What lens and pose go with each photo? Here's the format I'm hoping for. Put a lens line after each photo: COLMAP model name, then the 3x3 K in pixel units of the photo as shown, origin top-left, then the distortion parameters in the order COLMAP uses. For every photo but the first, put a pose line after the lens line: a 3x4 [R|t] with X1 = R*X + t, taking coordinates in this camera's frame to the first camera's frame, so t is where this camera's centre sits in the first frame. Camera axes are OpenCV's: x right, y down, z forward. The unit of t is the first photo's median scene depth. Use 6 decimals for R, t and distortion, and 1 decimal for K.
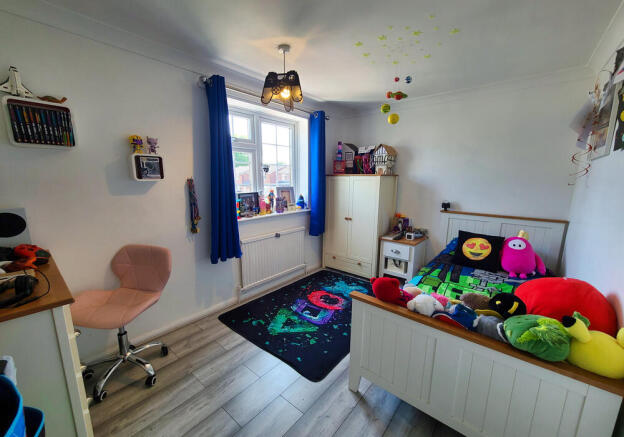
lens RADIAL K [[252.9, 0, 311.0], [0, 252.9, 225.2], [0, 0, 1]] dist [-0.001079, -0.000101]
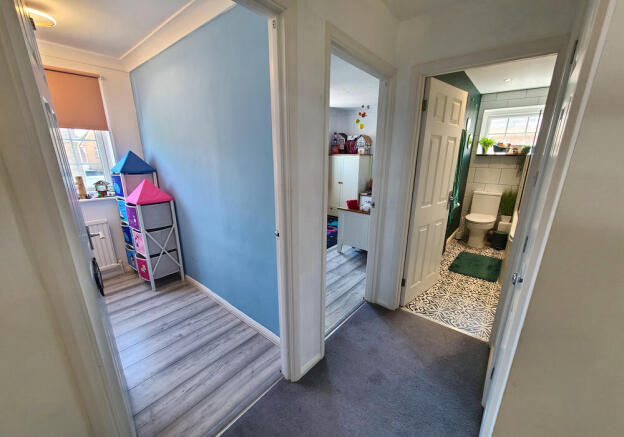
lens RADIAL K [[247.8, 0, 310.5], [0, 247.8, 221.6], [0, 0, 1]] dist [-0.001389, -0.000148]
pose [[0.999985, -0.005175, 0.001735, -0.044683], [0.005031, 0.997204, 0.074553, 0.101976], [-0.002116, -0.074543, 0.997216, -0.572403]]
